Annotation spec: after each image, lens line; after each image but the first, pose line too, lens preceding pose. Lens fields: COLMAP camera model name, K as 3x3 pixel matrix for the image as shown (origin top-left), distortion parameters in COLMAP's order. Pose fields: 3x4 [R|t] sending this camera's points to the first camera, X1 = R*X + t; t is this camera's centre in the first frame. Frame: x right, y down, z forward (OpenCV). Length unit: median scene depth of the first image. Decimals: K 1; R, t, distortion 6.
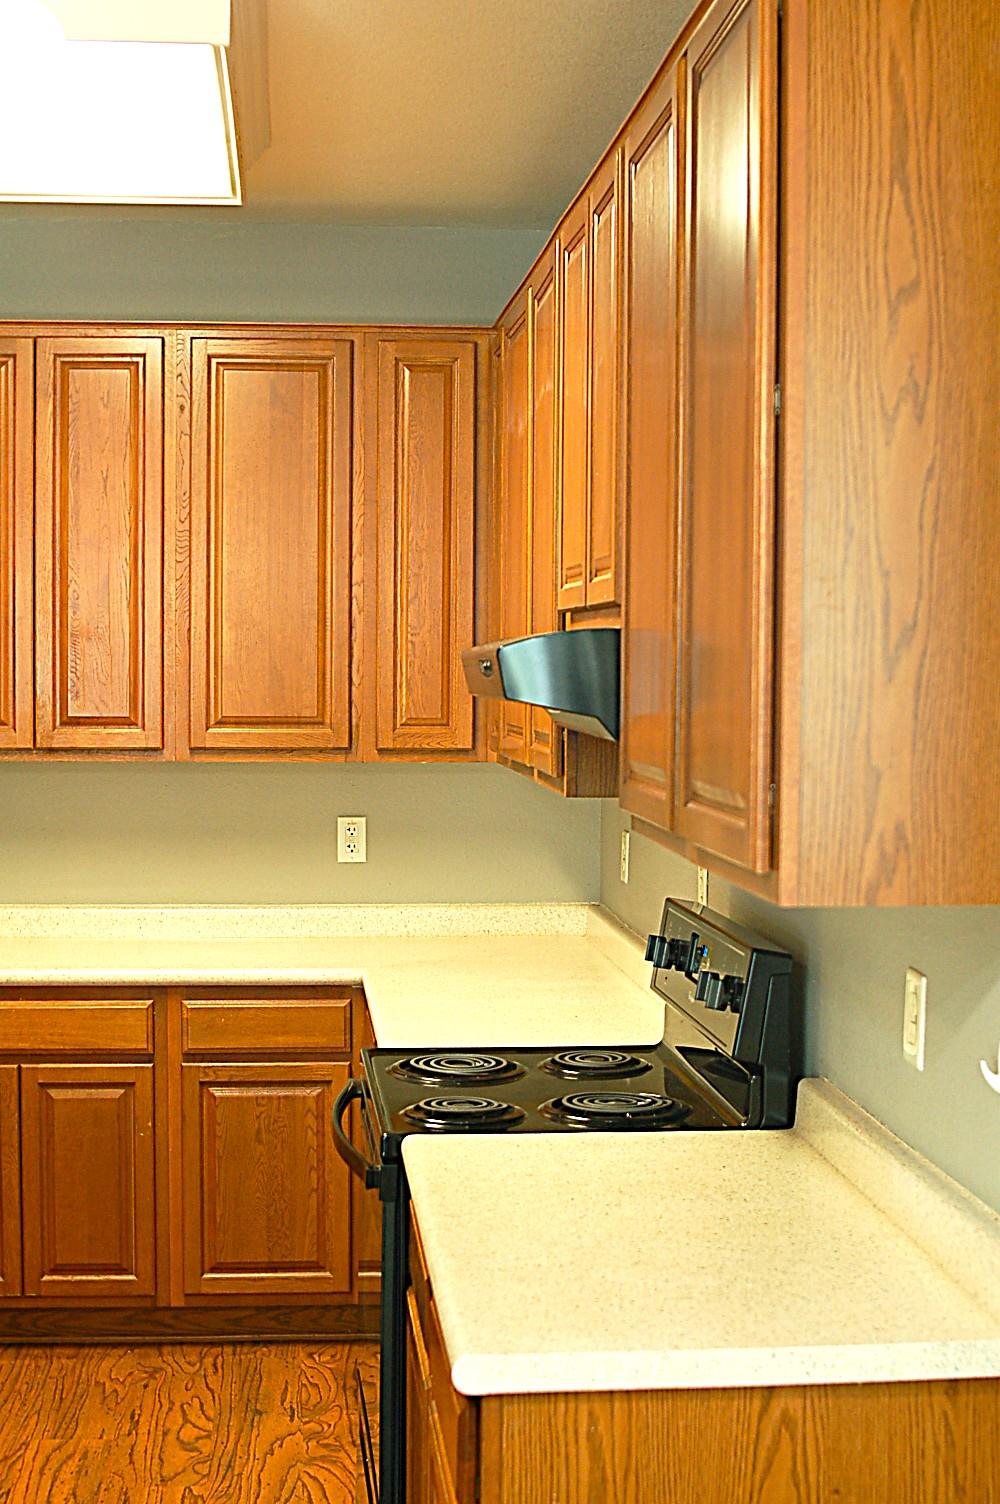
lens RADIAL K [[2256.7, 0, 501.4], [0, 2256.7, 763.0], [0, 0, 1]] dist [-0.130406, 0.000000]
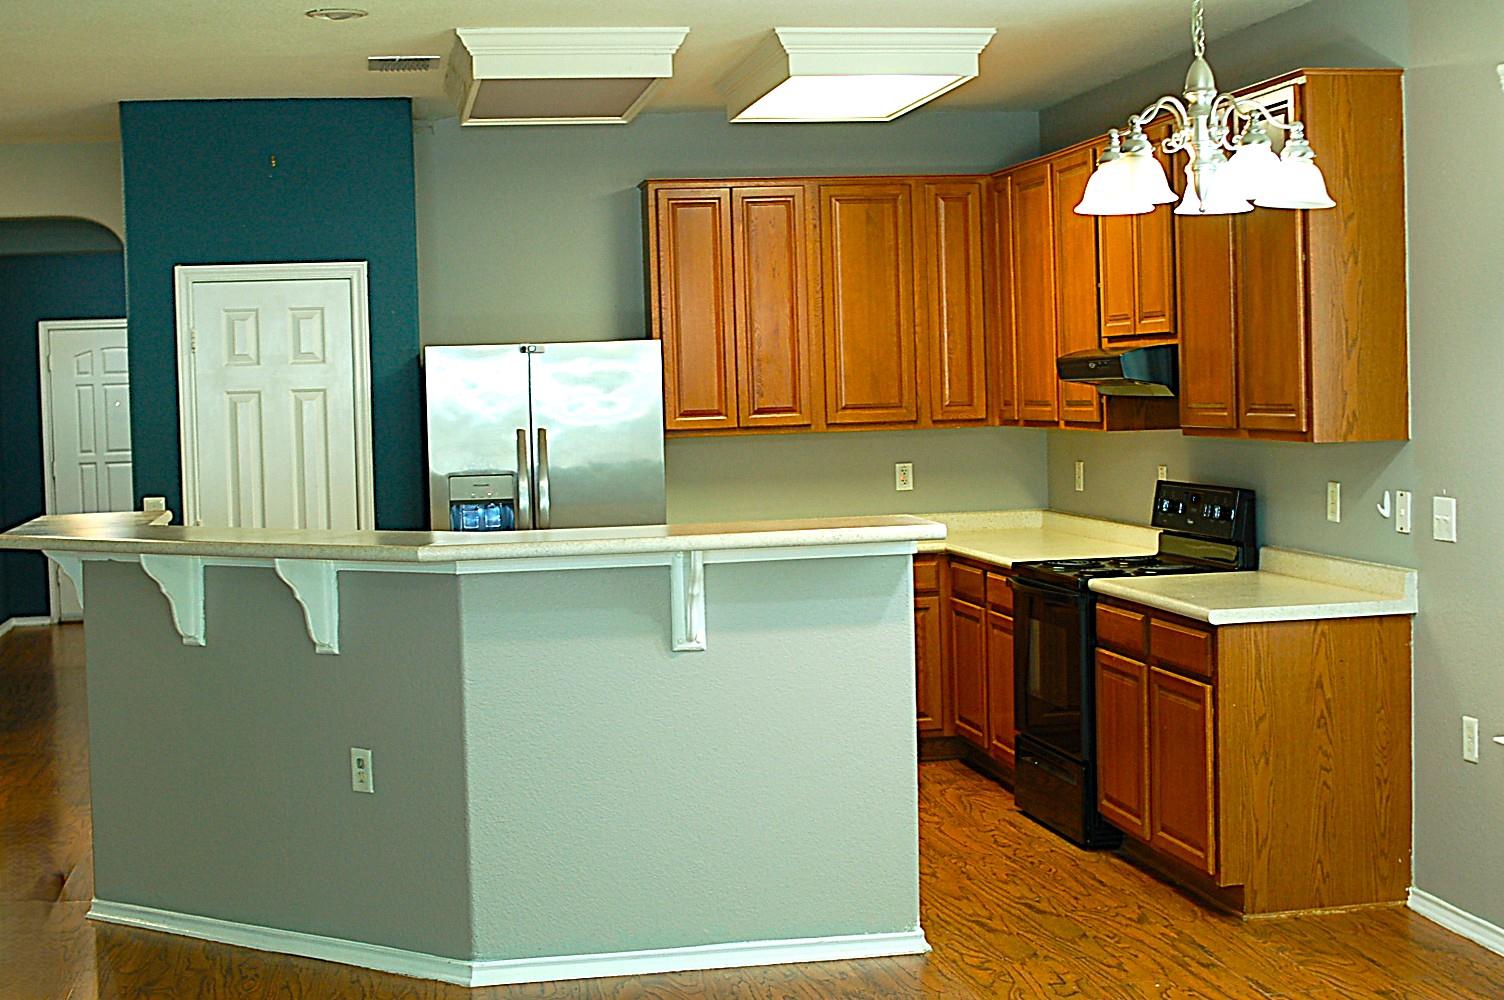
lens RADIAL K [[2256.7, 0, 727.0], [0, 2256.7, 497.7], [0, 0, 1]] dist [-0.130406, 0.000000]
pose [[0.996992, -0.040824, 0.065882, -0.330860], [0.040543, 0.999162, 0.005593, 0.037160], [-0.066055, -0.002905, 0.997812, -0.716899]]
